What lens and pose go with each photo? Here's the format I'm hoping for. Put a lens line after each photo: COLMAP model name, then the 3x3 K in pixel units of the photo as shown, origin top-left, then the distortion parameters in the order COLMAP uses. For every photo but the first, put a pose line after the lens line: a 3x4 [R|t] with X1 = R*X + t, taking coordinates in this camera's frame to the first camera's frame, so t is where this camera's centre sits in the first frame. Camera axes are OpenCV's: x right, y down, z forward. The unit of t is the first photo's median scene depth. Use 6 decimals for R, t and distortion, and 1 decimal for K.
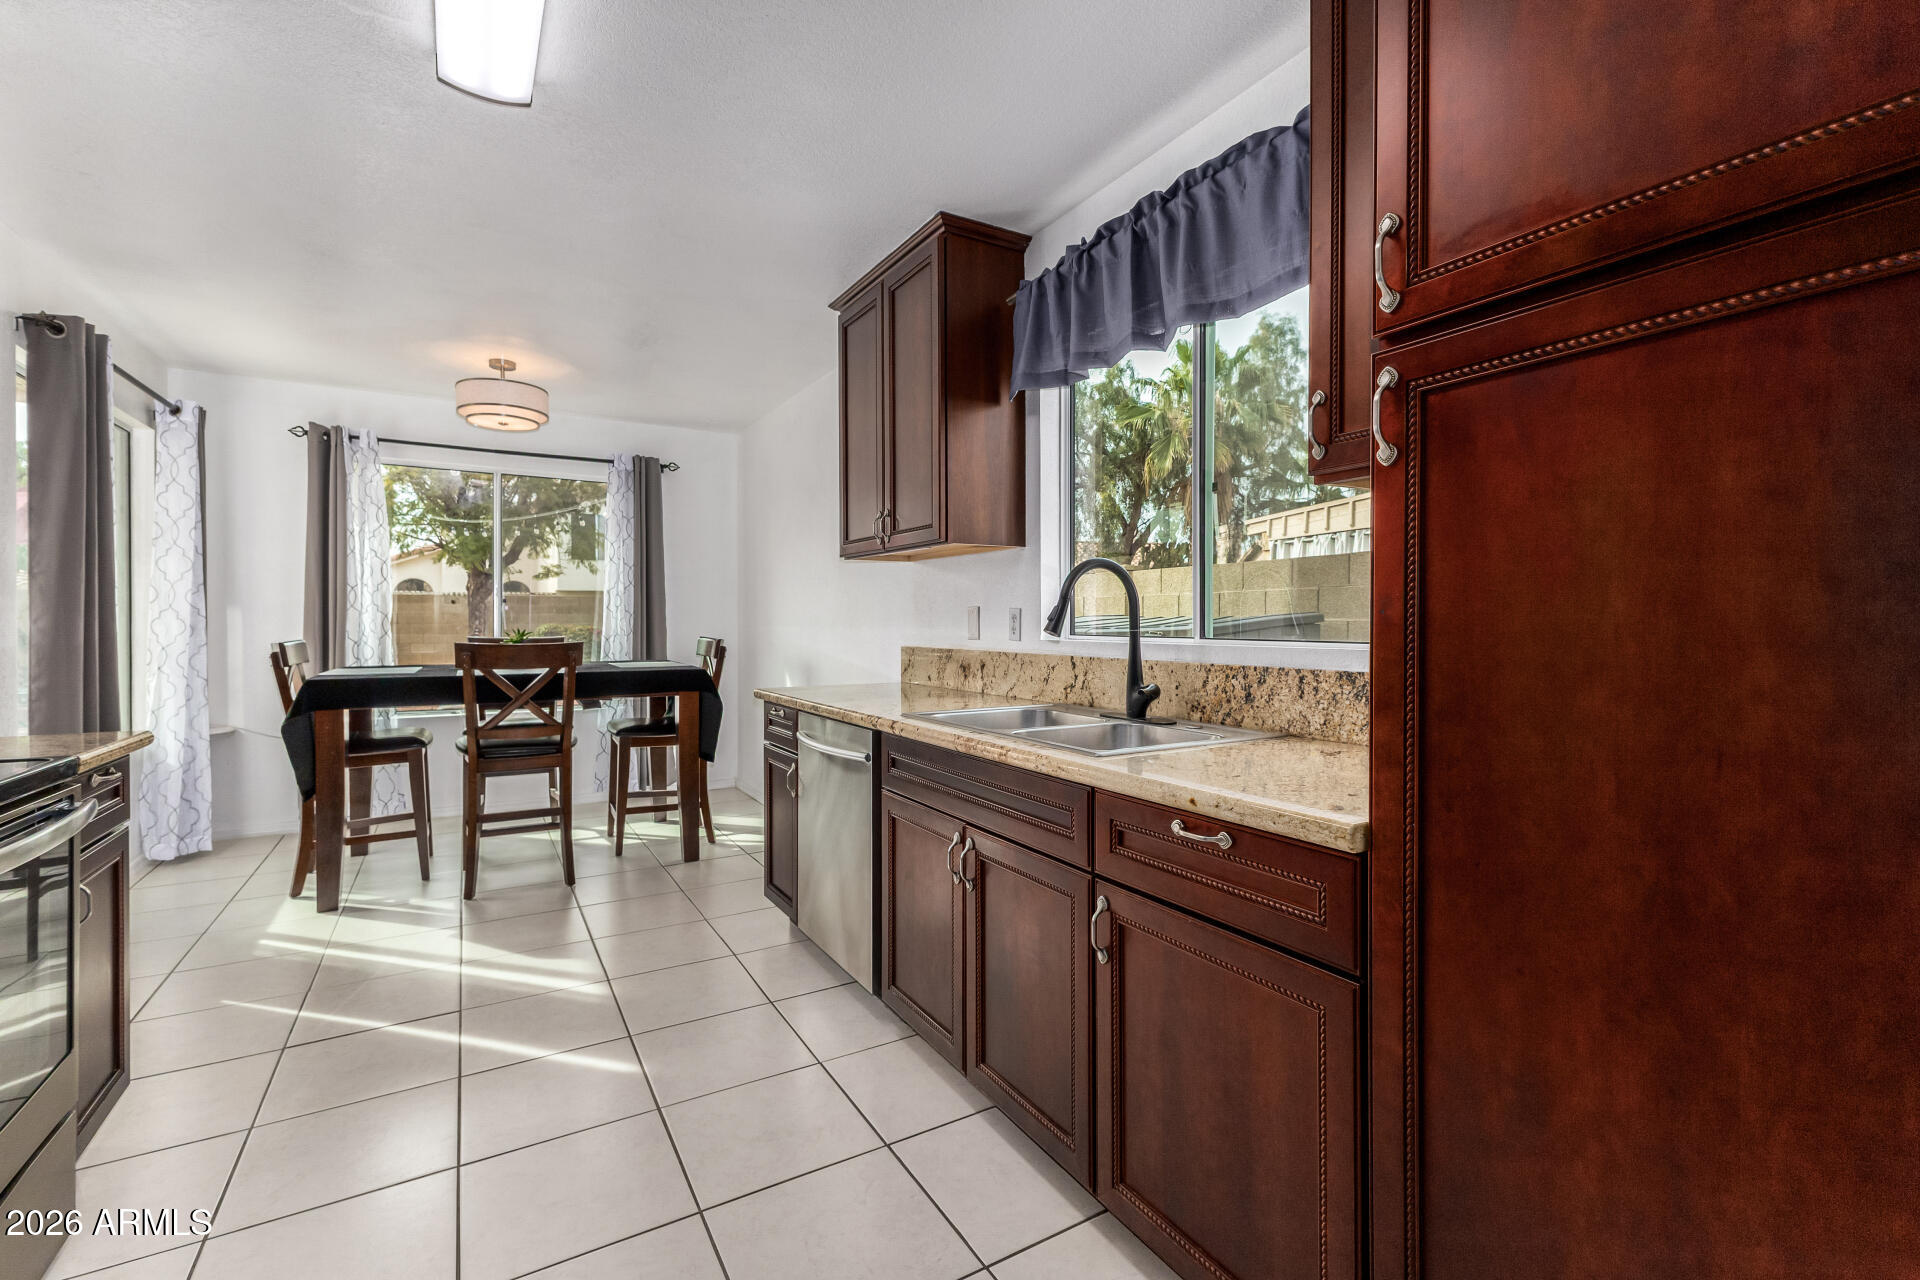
lens RADIAL K [[827.6, 0, 952.5], [0, 827.6, 633.0], [0, 0, 1]] dist [0.005154, -0.001183]
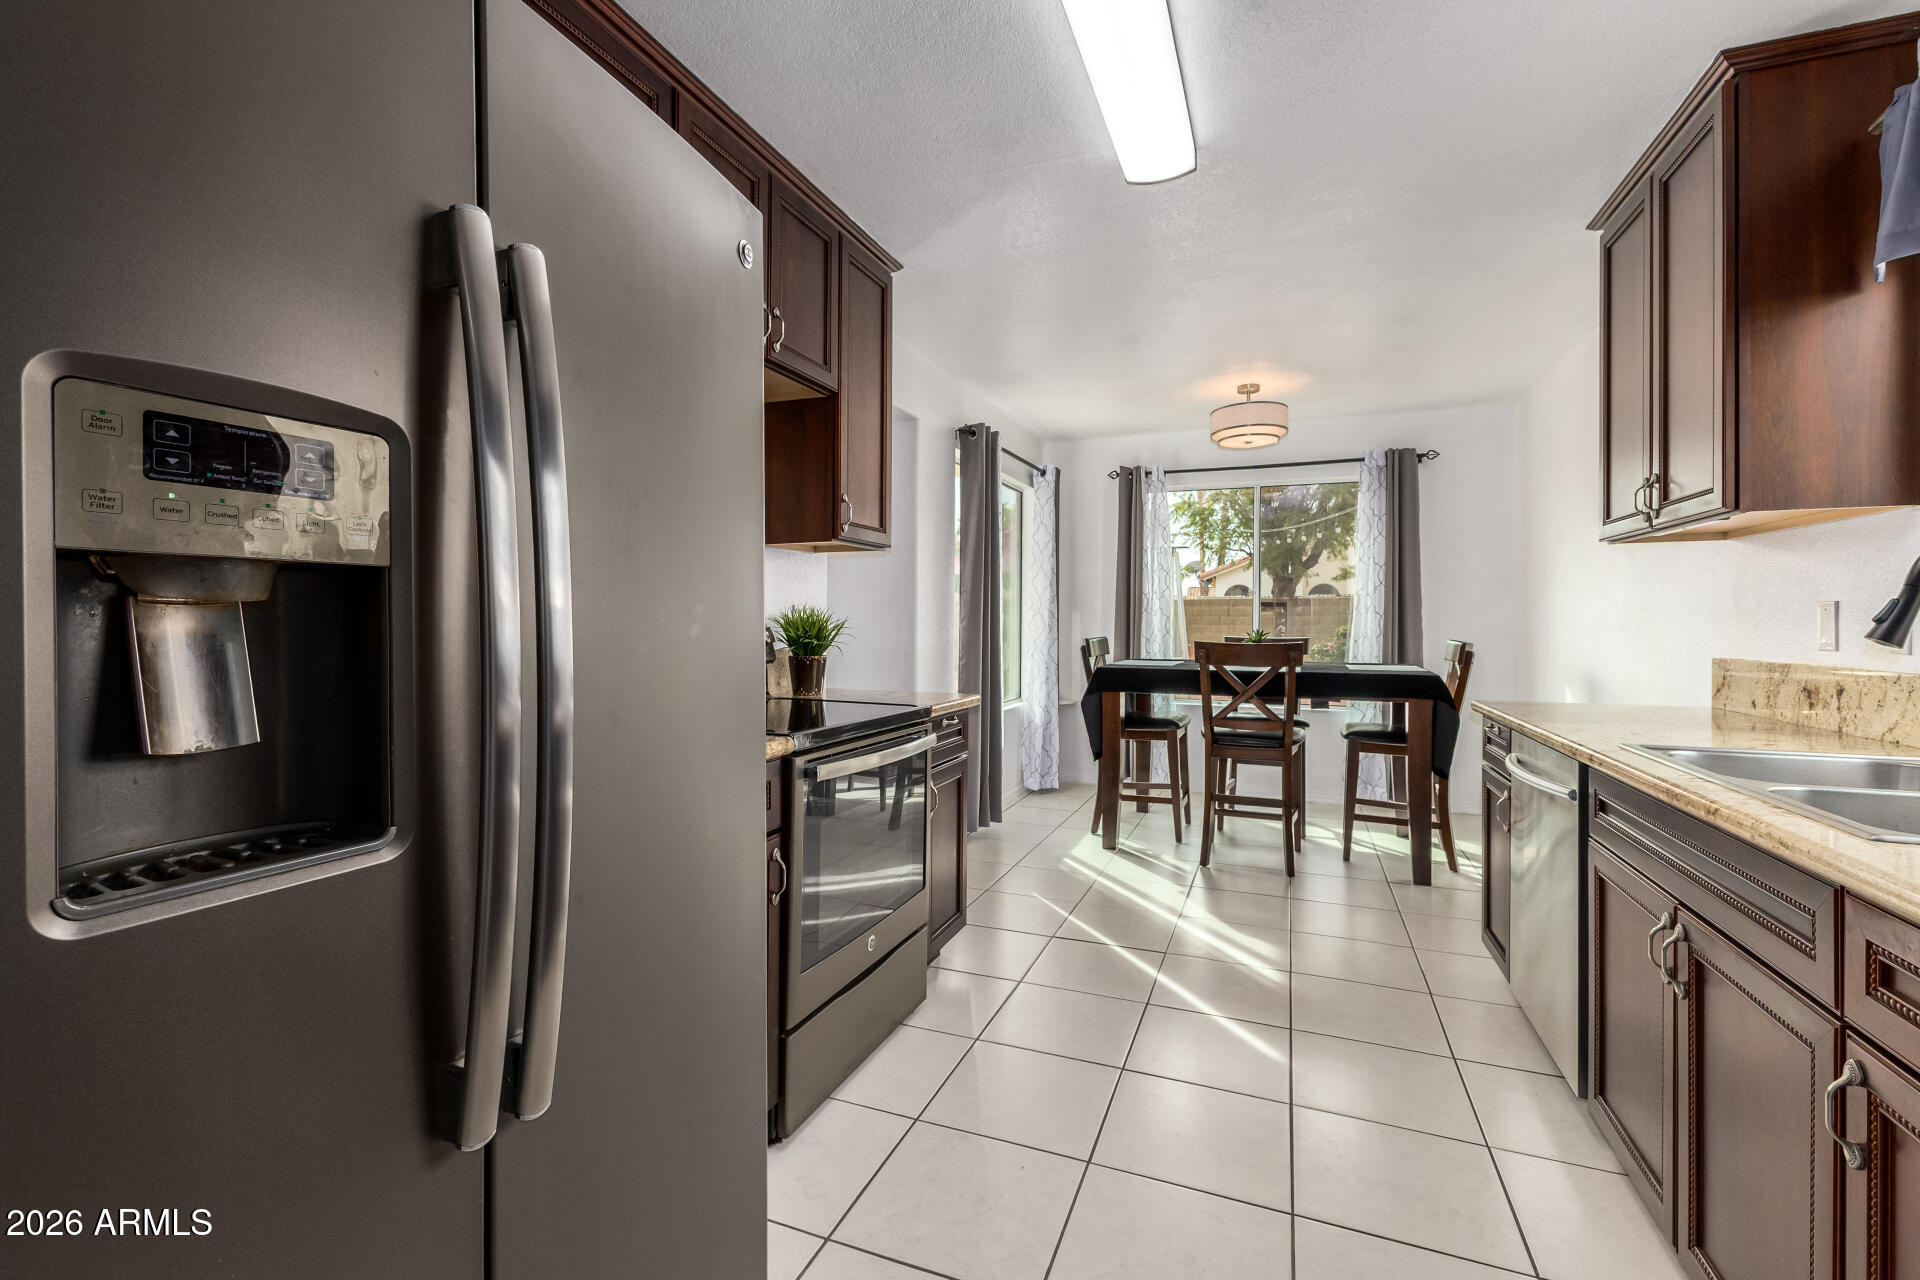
lens RADIAL K [[827.6, 0, 948.7], [0, 827.6, 627.1], [0, 0, 1]] dist [0.005154, -0.001183]
pose [[0.605840, 0.006345, -0.795561, 0.105541], [-0.013294, 0.999909, -0.002149, -0.000266], [0.795475, 0.011878, 0.605870, 0.026851]]
